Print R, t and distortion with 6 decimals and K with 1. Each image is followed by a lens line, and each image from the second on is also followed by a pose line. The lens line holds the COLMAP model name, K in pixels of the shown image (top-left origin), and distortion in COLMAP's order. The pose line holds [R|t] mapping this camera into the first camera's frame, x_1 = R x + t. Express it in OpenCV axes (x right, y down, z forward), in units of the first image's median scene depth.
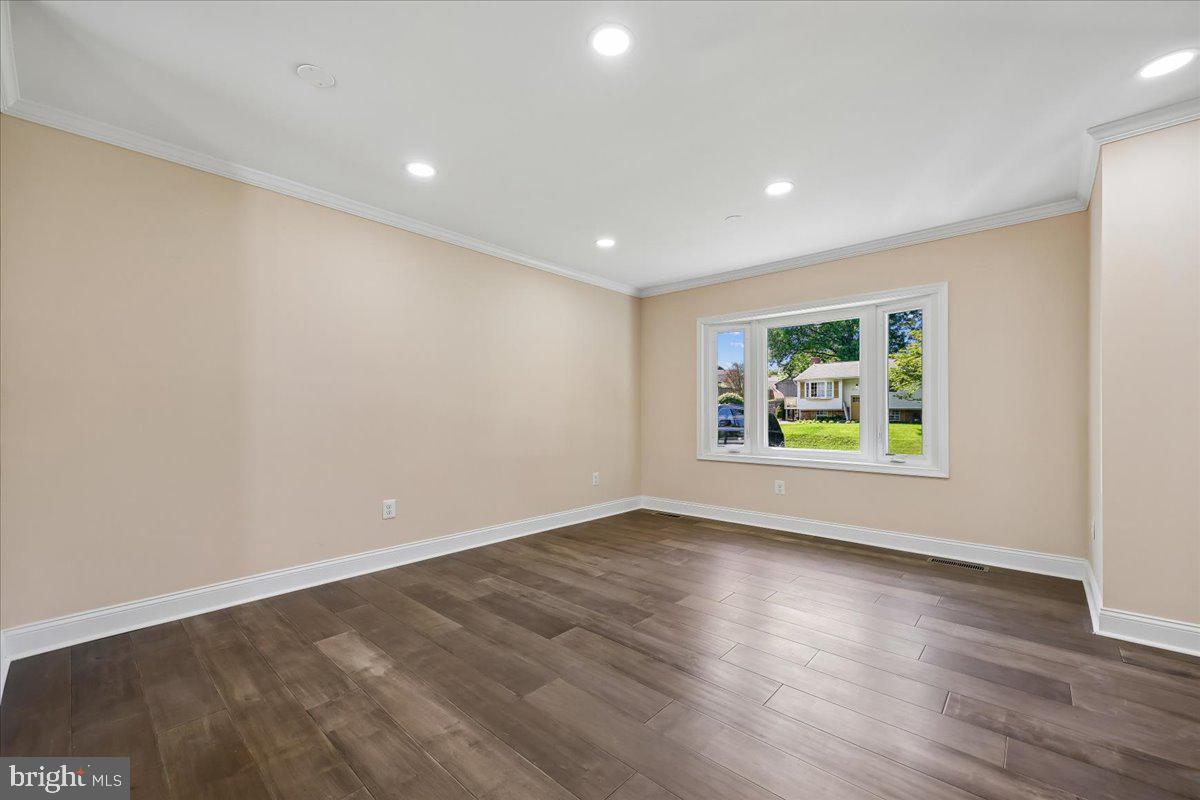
lens RADIAL K [[488.1, 0, 607.6], [0, 488.1, 408.8], [0, 0, 1]] dist [-0.001934, -0.000310]
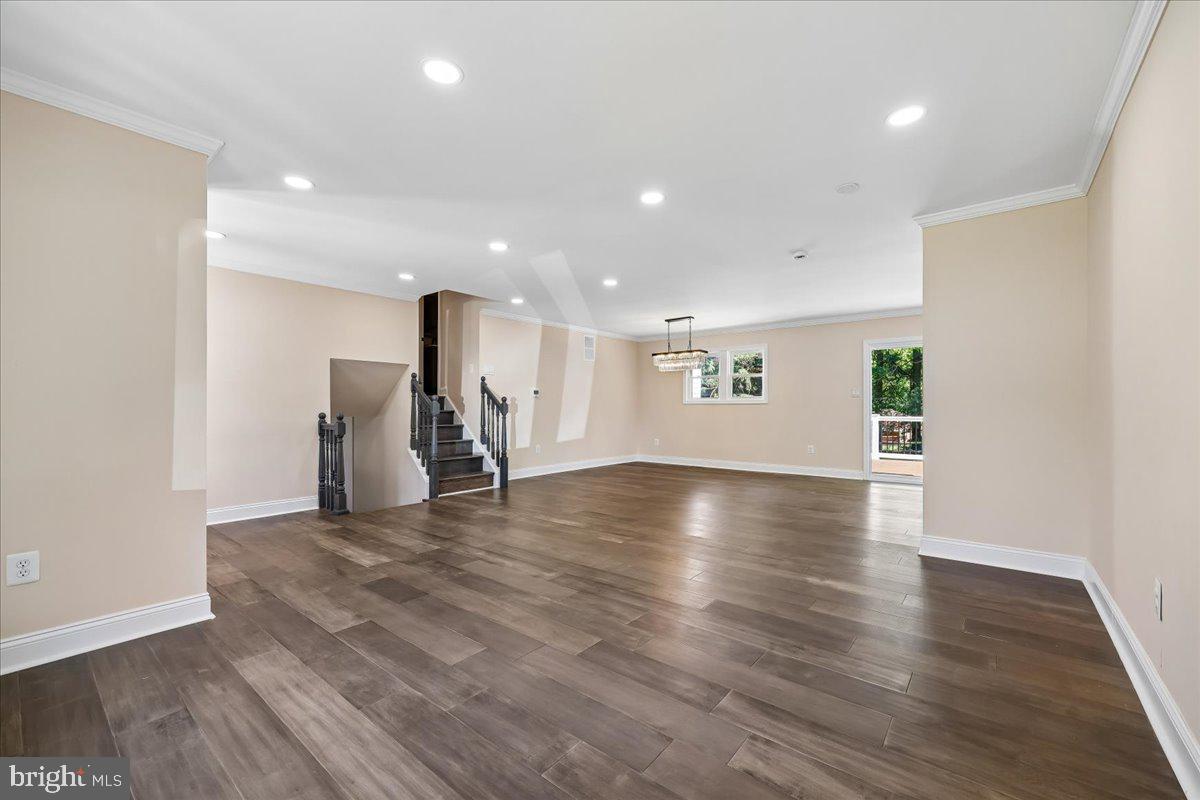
lens RADIAL K [[488.1, 0, 607.6], [0, 488.1, 408.8], [0, 0, 1]] dist [-0.001934, -0.000310]
pose [[-0.998273, 0.006732, -0.058359, 0.144676], [0.006676, 0.999977, 0.001144, 0.006724], [0.058366, 0.000753, -0.998295, 1.509741]]
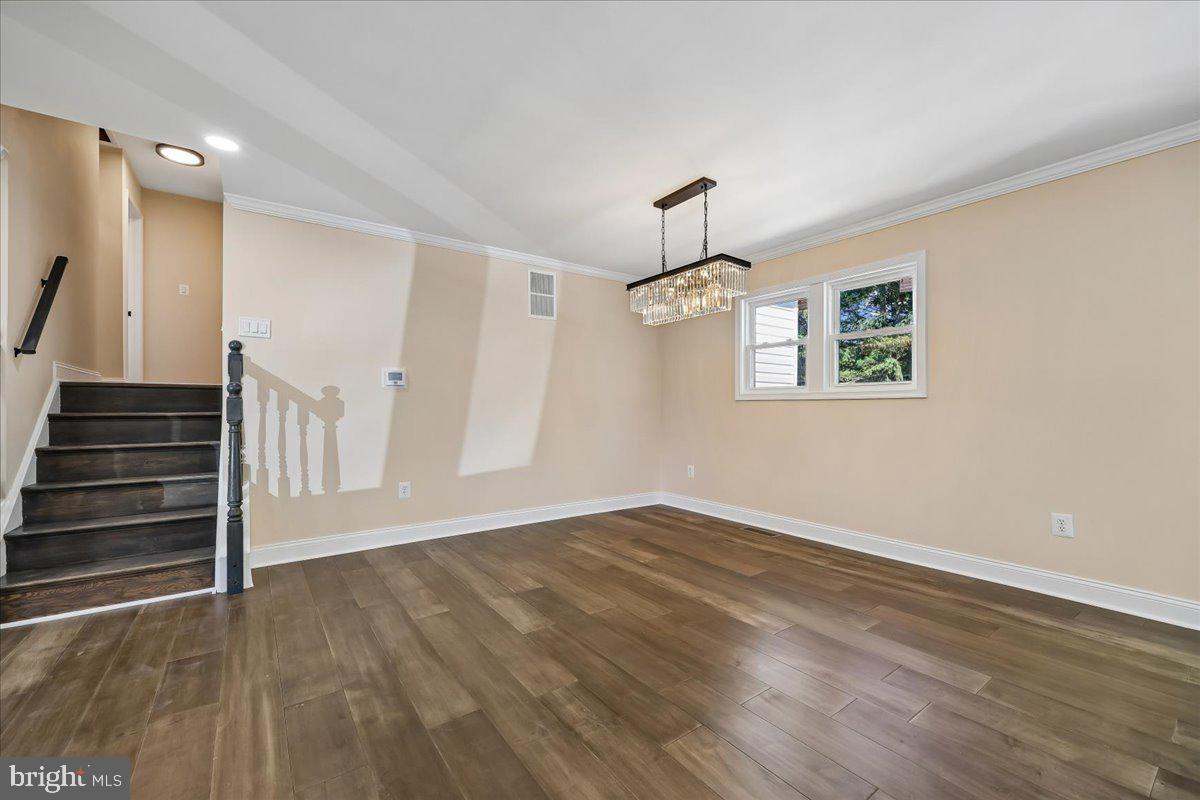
lens RADIAL K [[487.1, 0, 606.8], [0, 487.1, 401.9], [0, 0, 1]] dist [-0.000661, -0.000115]
pose [[-0.978803, 0.008187, 0.204638, -0.359984], [0.005671, 0.999901, -0.012878, 0.005712], [-0.204723, -0.011445, -0.978753, 0.228725]]
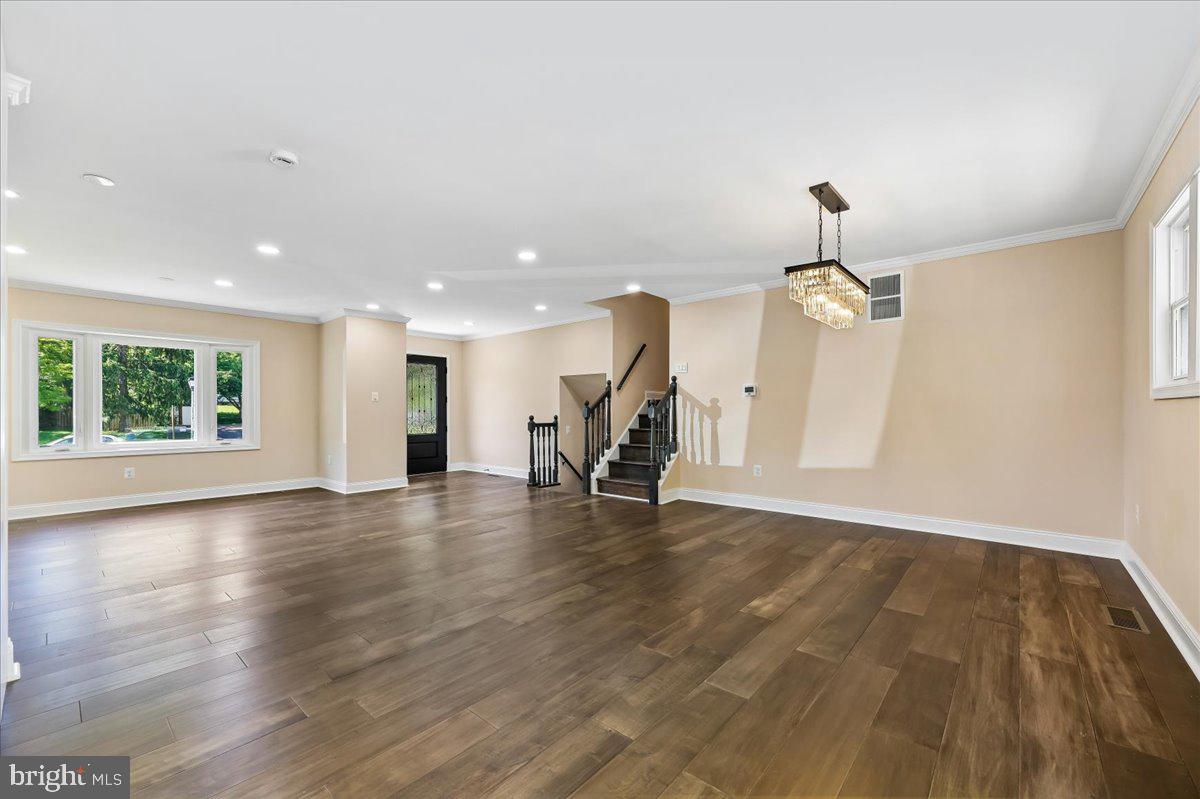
lens RADIAL K [[488.1, 0, 607.6], [0, 488.1, 408.3], [0, 0, 1]] dist [-0.001934, -0.000310]
pose [[-0.026525, 0.011402, 0.999583, -1.252140], [-0.000488, 0.999935, -0.011419, 0.009542], [-0.999648, -0.000791, -0.026518, -0.274773]]
